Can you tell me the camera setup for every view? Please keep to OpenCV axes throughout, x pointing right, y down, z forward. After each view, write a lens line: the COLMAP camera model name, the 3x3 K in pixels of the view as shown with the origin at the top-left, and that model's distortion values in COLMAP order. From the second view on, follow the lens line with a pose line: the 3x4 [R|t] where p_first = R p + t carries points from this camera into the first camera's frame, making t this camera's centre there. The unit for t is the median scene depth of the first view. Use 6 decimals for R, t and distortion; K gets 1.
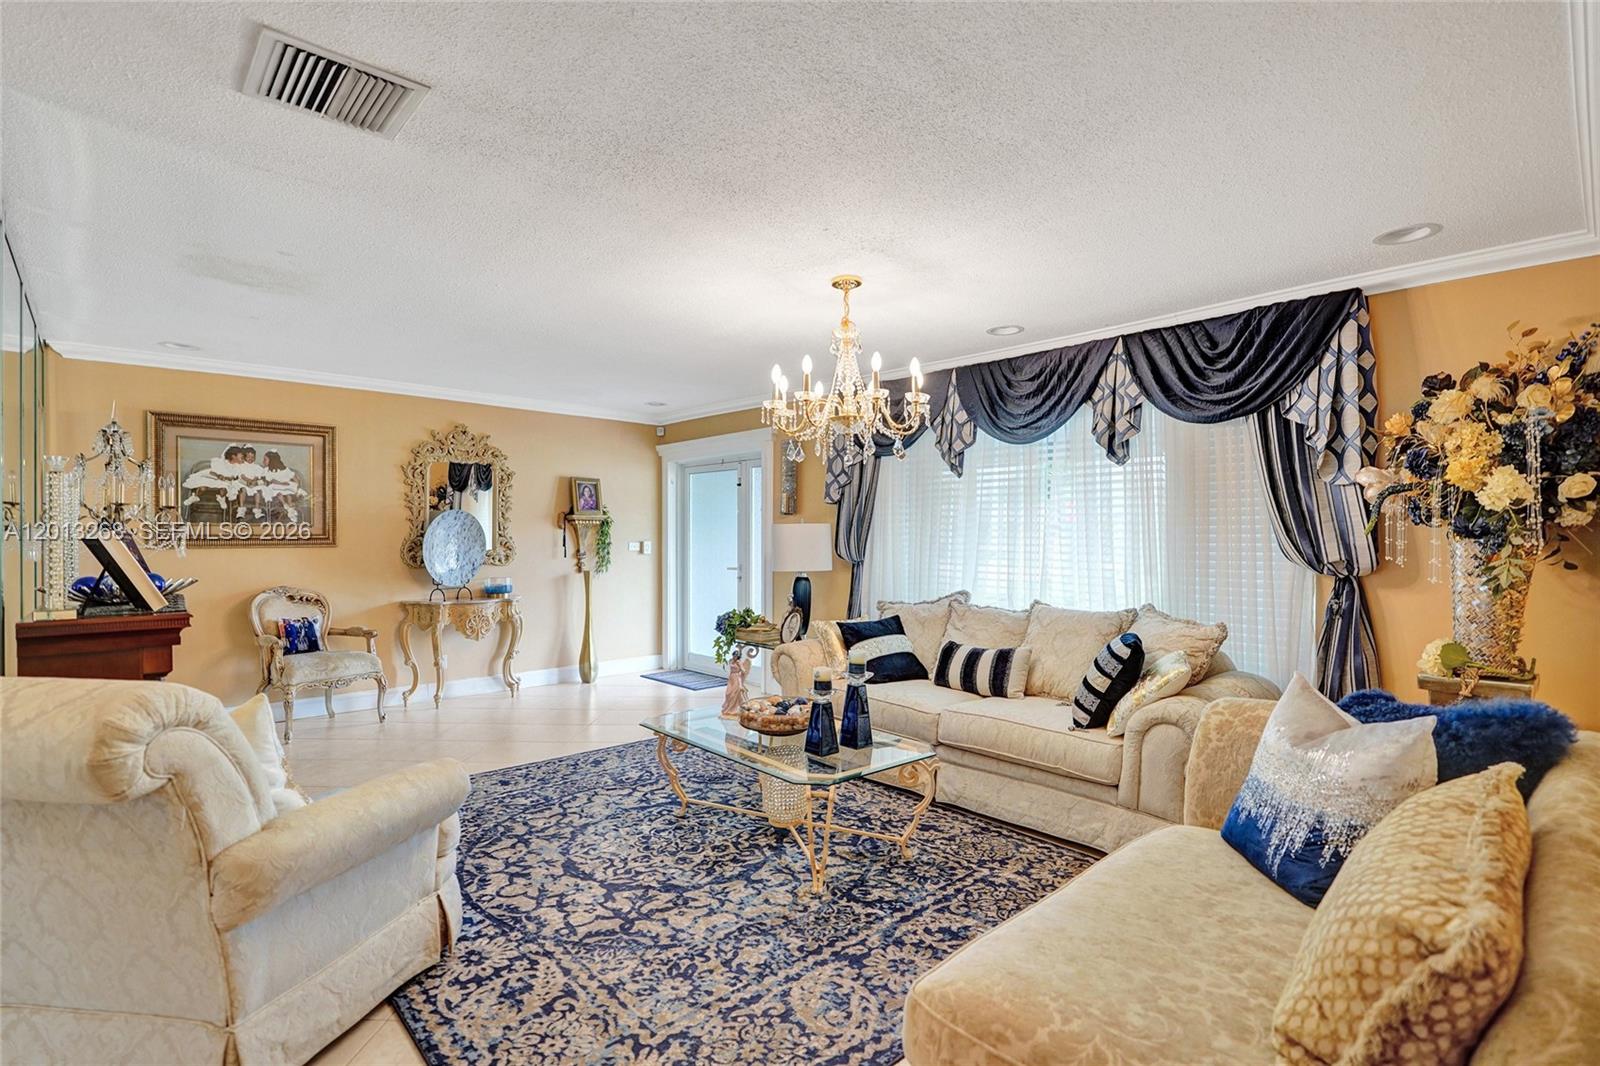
lens RADIAL K [[767.2, 0, 799.1], [0, 767.2, 531.1], [0, 0, 1]] dist [0.005641, 0.000414]
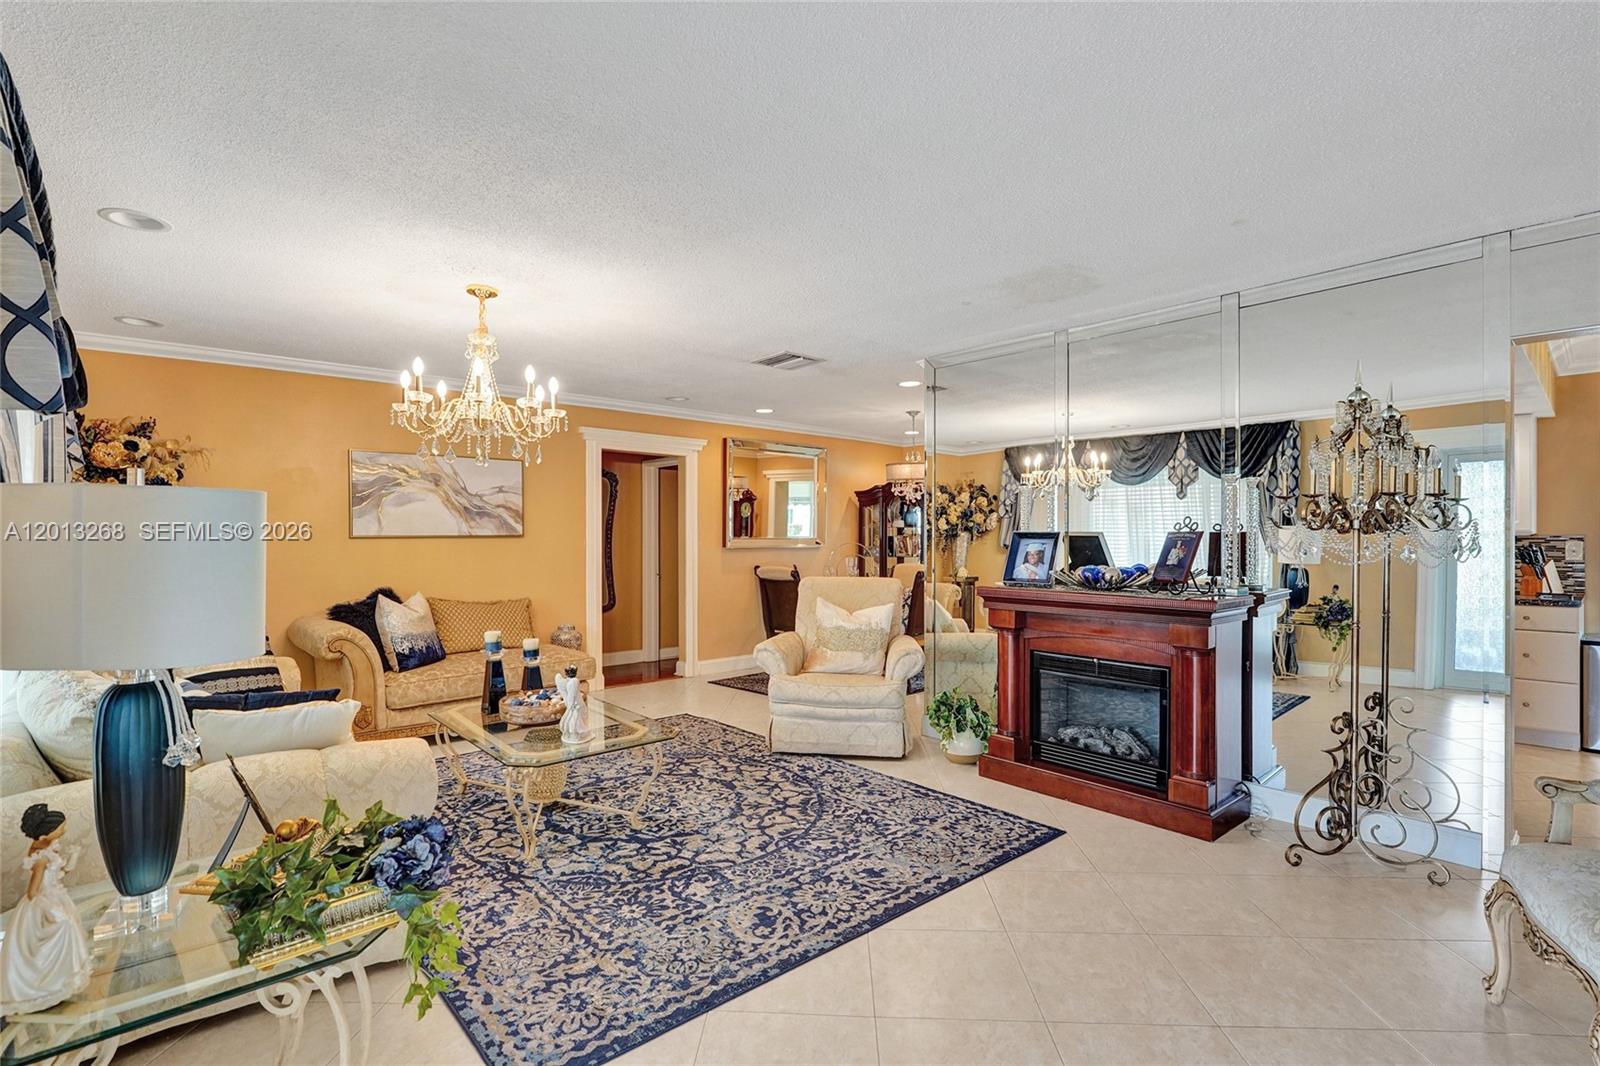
lens RADIAL K [[771.3, 0, 794.6], [0, 771.3, 537.6], [0, 0, 1]] dist [-0.013871, 0.000631]
pose [[-0.999895, 0.005620, 0.013354, -0.384111], [0.005623, 0.999984, 0.000175, 0.011272], [-0.013353, 0.000250, -0.999911, 2.068411]]
